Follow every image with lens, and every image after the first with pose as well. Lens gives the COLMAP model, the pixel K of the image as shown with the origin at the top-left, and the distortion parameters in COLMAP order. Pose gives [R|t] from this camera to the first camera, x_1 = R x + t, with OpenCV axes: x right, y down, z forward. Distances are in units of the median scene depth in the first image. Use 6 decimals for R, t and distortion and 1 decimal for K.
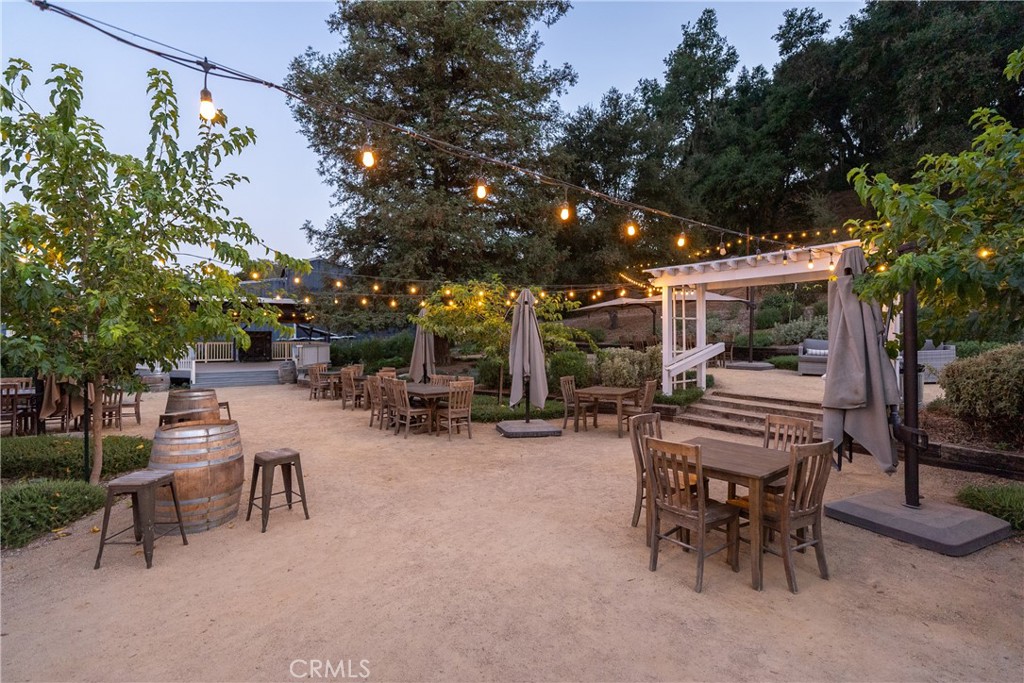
lens RADIAL K [[458.7, 0, 513.8], [0, 458.7, 343.7], [0, 0, 1]] dist [-0.008184, 0.000612]
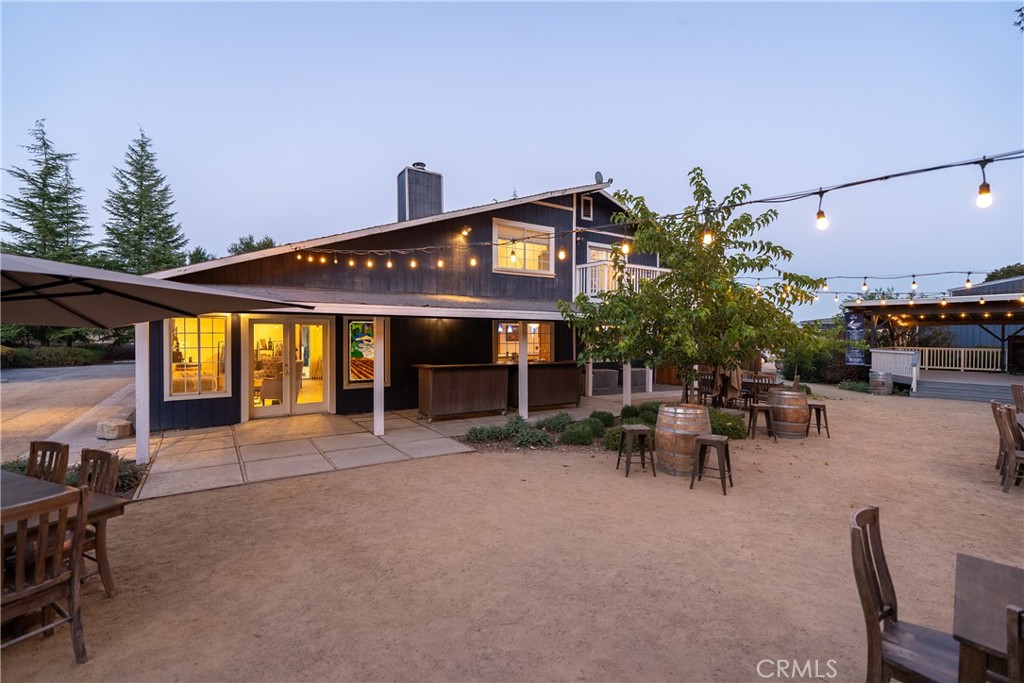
lens RADIAL K [[458.7, 0, 514.5], [0, 458.7, 335.7], [0, 0, 1]] dist [-0.008184, 0.000612]
pose [[0.087644, -0.002966, -0.996147, 0.154110], [-0.020062, 0.999787, -0.004742, -0.007018], [0.995950, 0.020400, 0.087565, 0.064743]]
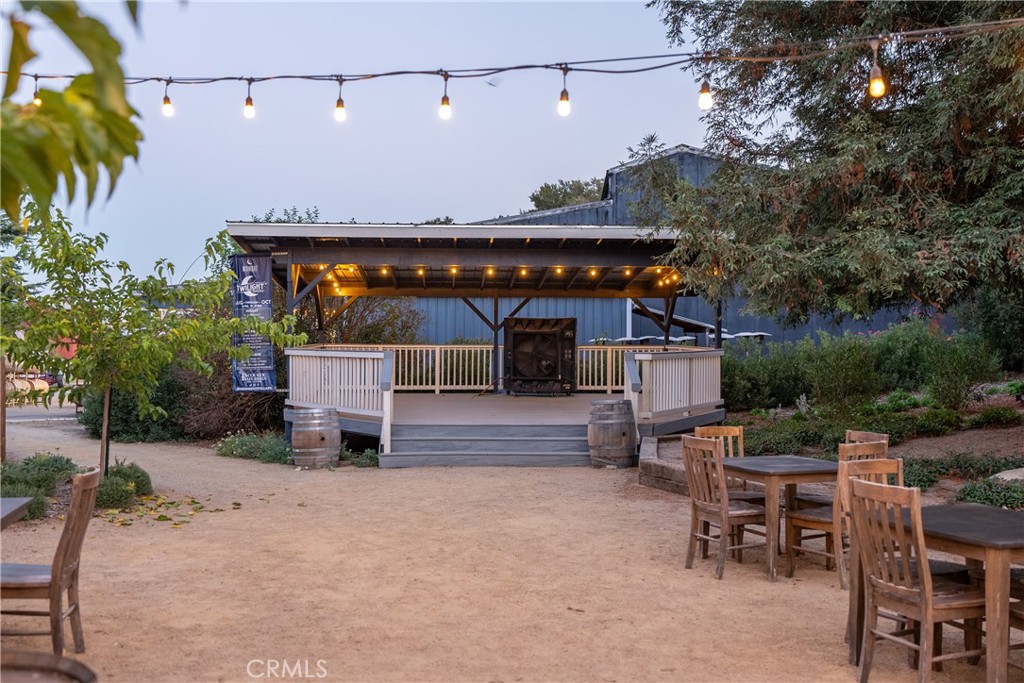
lens RADIAL K [[993.0, 0, 508.7], [0, 993.0, 340.5], [0, 0, 1]] dist [-0.018807, 0.000000]
pose [[0.844926, 0.002145, -0.534879, -0.149507], [-0.009058, 0.999906, -0.010299, 0.001732], [0.534806, 0.013546, 0.844866, 0.304630]]
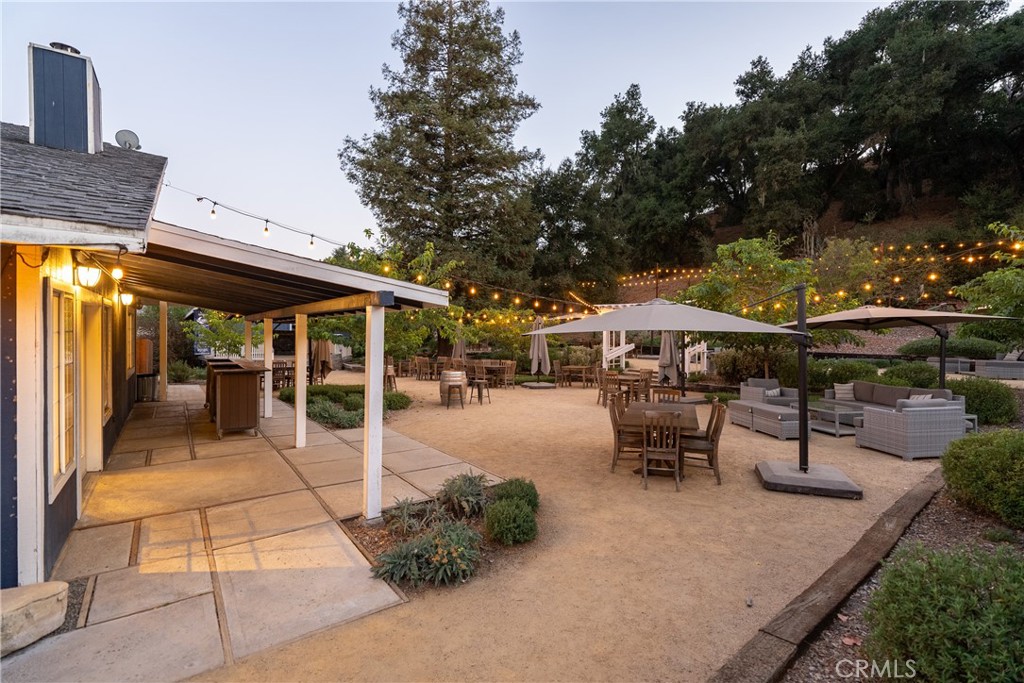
lens RADIAL K [[458.7, 0, 514.9], [0, 458.7, 341.3], [0, 0, 1]] dist [-0.008184, 0.000612]
pose [[0.989733, 0.009786, 0.142590, -0.149884], [-0.009654, 0.999952, -0.001624, -0.002283], [-0.142599, 0.000230, 0.989780, -0.403661]]
